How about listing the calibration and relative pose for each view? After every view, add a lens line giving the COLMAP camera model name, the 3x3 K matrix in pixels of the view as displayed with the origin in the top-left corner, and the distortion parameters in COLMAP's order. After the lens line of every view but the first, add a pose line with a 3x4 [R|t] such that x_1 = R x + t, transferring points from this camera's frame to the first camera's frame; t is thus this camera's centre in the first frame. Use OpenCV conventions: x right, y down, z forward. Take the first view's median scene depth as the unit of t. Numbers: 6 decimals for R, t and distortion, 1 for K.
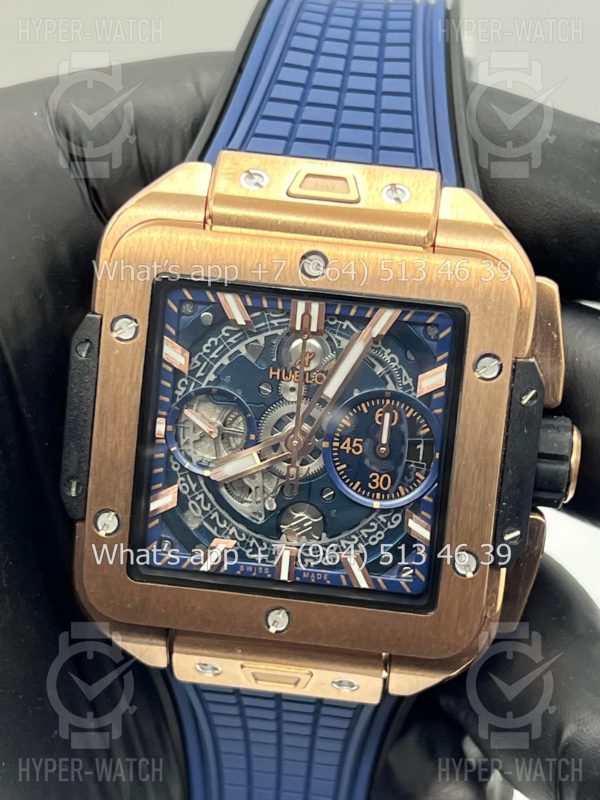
lens RADIAL K [[1850.0, 0, 300.0], [0, 1850.0, 400.0], [0, 0, 1]] dist [0.214749, 0.451434]
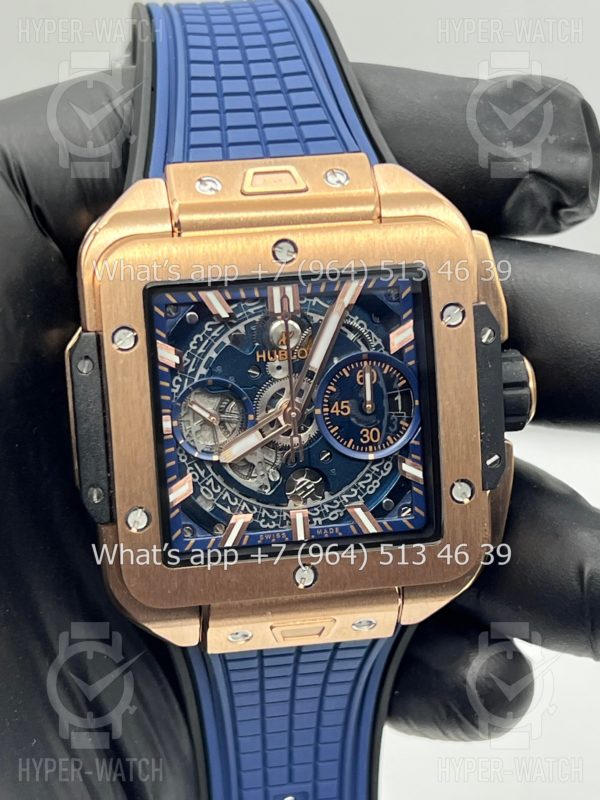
lens RADIAL K [[1850.0, 0, 300.0], [0, 1850.0, 400.0], [0, 0, 1]] dist [0.214749, 0.451434]
pose [[0.964659, -0.183376, 0.189223, -0.202744], [0.185165, 0.982672, 0.008338, 0.006175], [-0.187473, 0.026994, 0.981899, -0.080073]]
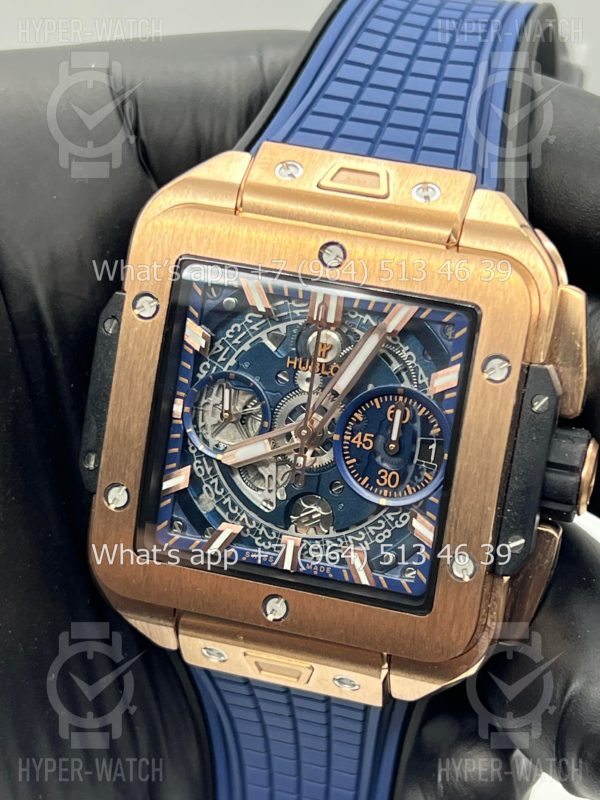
lens RADIAL K [[1850.0, 0, 300.0], [0, 1850.0, 400.0], [0, 0, 1]] dist [0.214749, 0.451434]
pose [[0.985033, 0.074021, -0.155663, 0.148009], [-0.080087, 0.996240, -0.033056, 0.038592], [0.152631, 0.045027, 0.987257, 0.009538]]
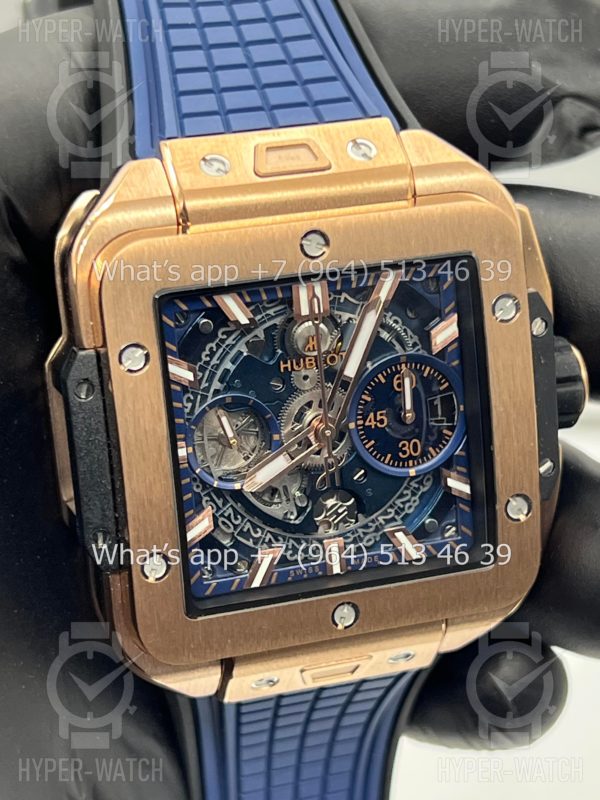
lens RADIAL K [[1850.0, 0, 300.0], [0, 1850.0, 400.0], [0, 0, 1]] dist [0.214749, 0.451434]
pose [[0.922762, -0.246390, 0.296314, -0.287533], [0.220578, 0.968187, 0.118153, -0.106130], [-0.315999, -0.043666, 0.947754, 0.108596]]
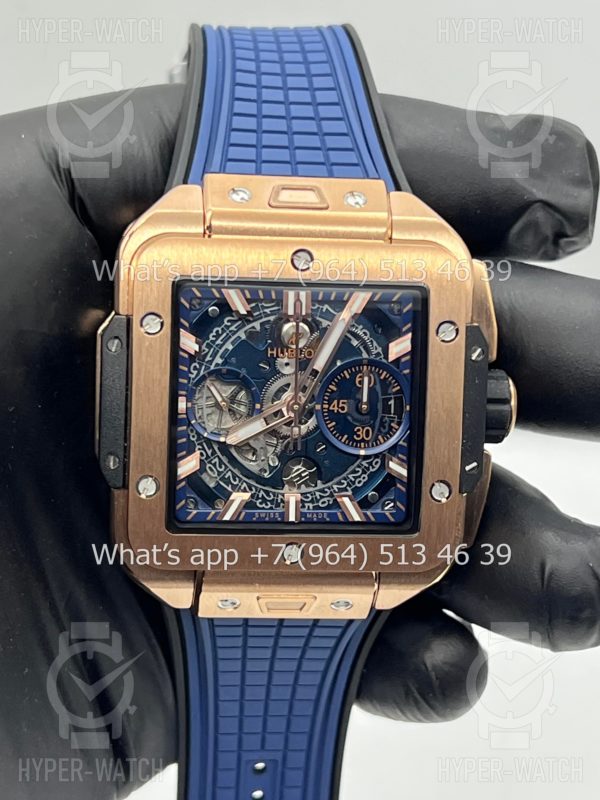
lens RADIAL K [[1850.0, 0, 300.0], [0, 1850.0, 400.0], [0, 0, 1]] dist [0.214749, 0.451434]
pose [[0.979585, -0.084599, 0.182360, -0.219665], [0.088779, 0.995940, -0.014866, 0.036517], [-0.180362, 0.030752, 0.983119, -0.200019]]
